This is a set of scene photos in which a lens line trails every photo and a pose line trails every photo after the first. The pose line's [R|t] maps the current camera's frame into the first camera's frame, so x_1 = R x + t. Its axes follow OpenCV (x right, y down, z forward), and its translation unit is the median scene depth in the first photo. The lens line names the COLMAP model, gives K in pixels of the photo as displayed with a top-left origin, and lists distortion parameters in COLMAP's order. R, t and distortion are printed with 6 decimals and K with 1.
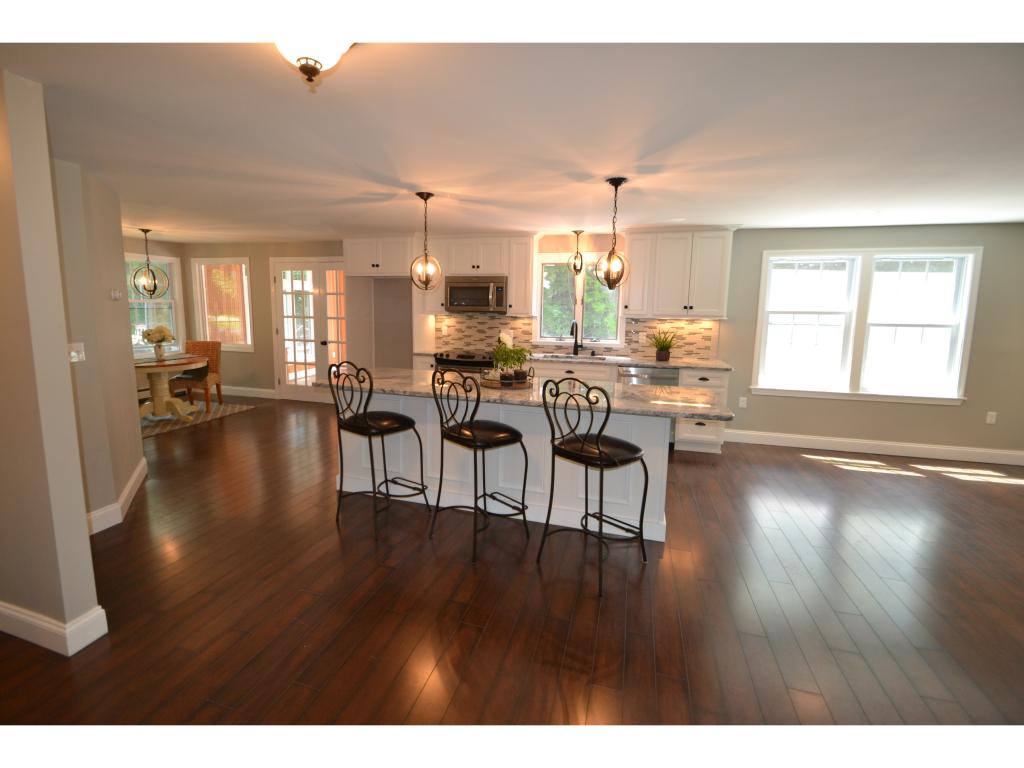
lens RADIAL K [[454.4, 0, 495.4], [0, 454.4, 365.5], [0, 0, 1]] dist [0.004588, -0.010512]
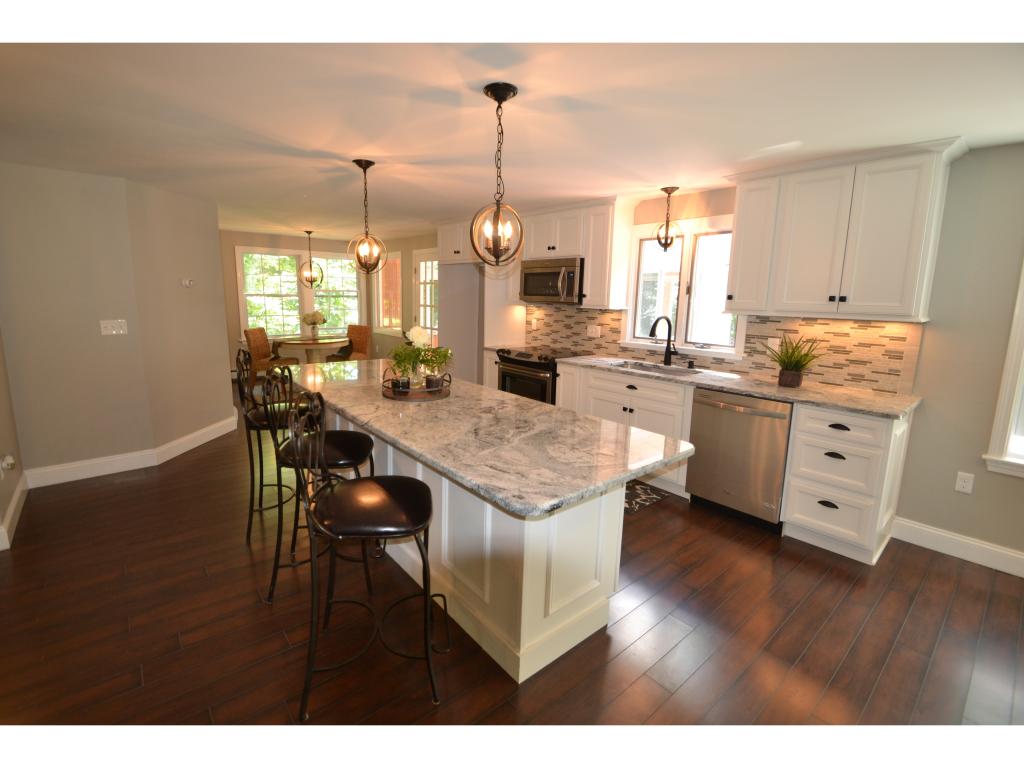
lens RADIAL K [[454.4, 0, 494.0], [0, 454.4, 367.3], [0, 0, 1]] dist [0.004588, -0.010512]
pose [[0.833825, 0.090386, -0.544579, 0.345605], [-0.080150, 0.995873, 0.042569, -0.028118], [0.546180, 0.008153, 0.837628, 0.256378]]
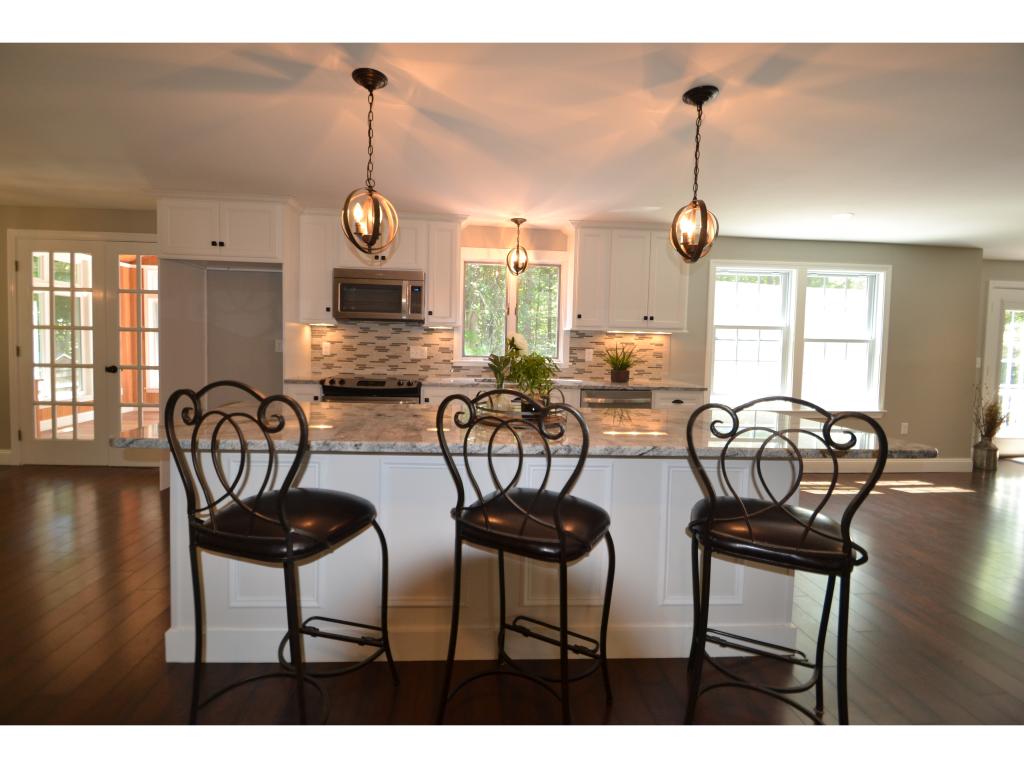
lens RADIAL K [[454.4, 0, 496.1], [0, 454.4, 367.3], [0, 0, 1]] dist [0.004588, -0.010512]
pose [[0.934384, -0.010253, 0.356120, -0.131105], [0.034716, 0.997449, -0.062372, 0.006344], [-0.354572, 0.070642, 0.932356, 0.285375]]
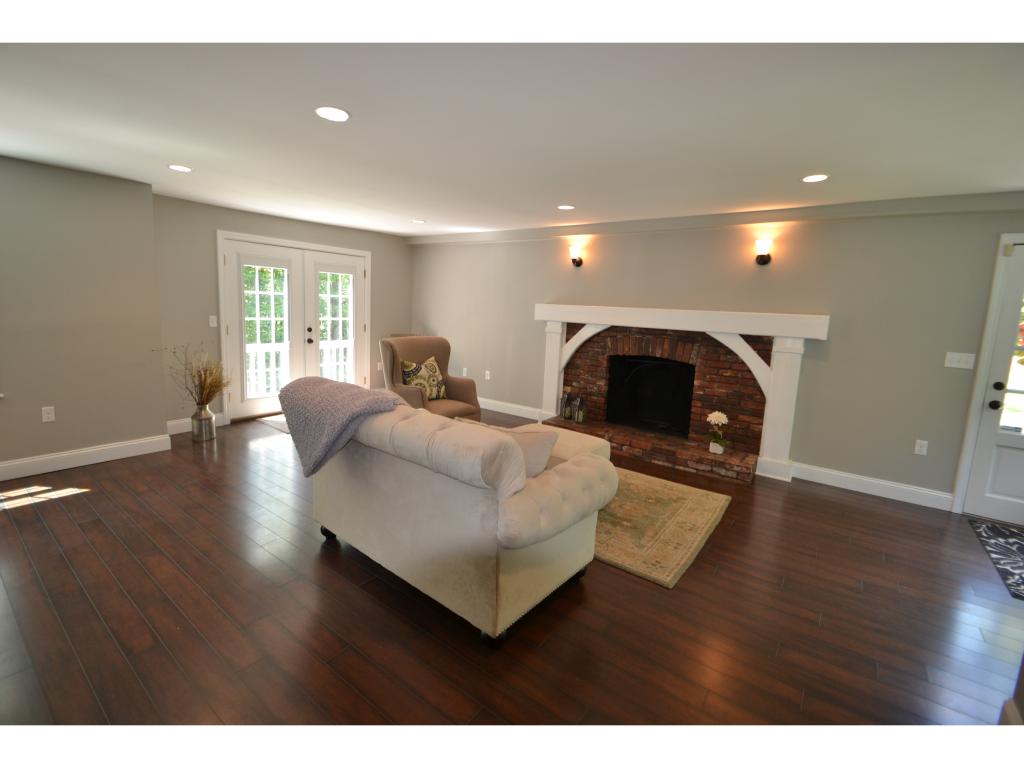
lens RADIAL K [[454.4, 0, 500.5], [0, 454.4, 363.4], [0, 0, 1]] dist [0.004588, -0.010512]
pose [[0.352541, -0.113797, 0.928852, 0.557562], [0.081012, 0.992564, 0.090855, 0.017521], [-0.932283, 0.043218, 0.359138, -0.018392]]
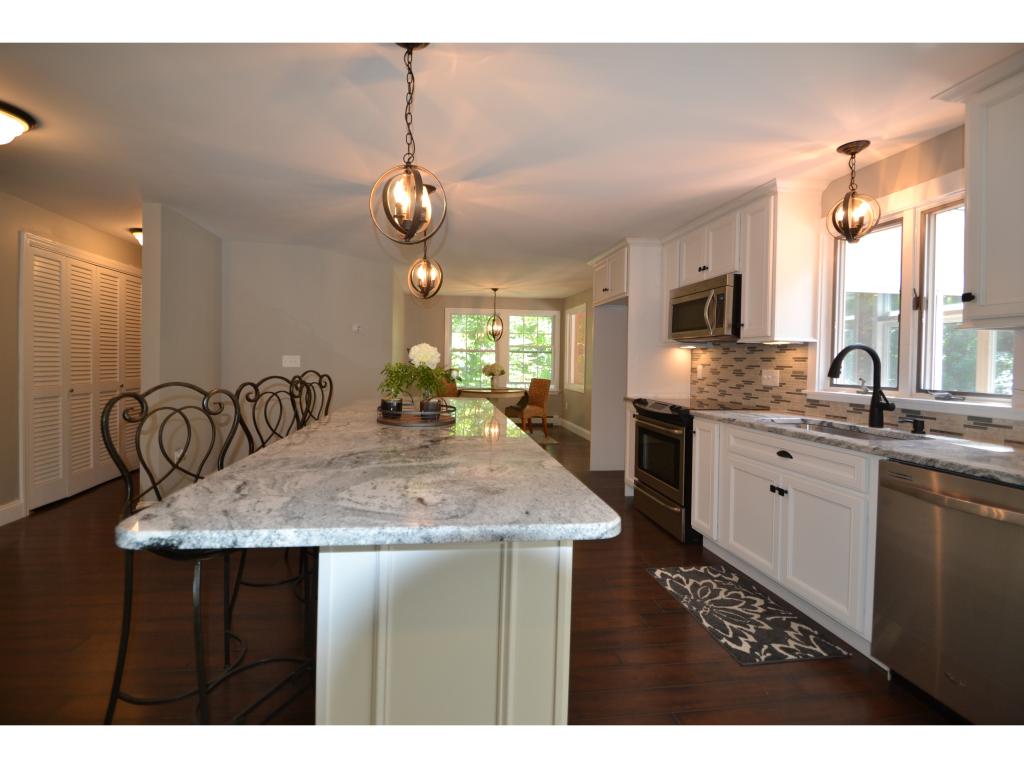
lens RADIAL K [[454.4, 0, 494.0], [0, 454.4, 368.2], [0, 0, 1]] dist [0.004588, -0.010512]
pose [[0.414151, 0.009486, -0.910159, 0.423219], [-0.130135, 0.990290, -0.048894, -0.009937], [0.900857, 0.138693, 0.411364, 0.503337]]
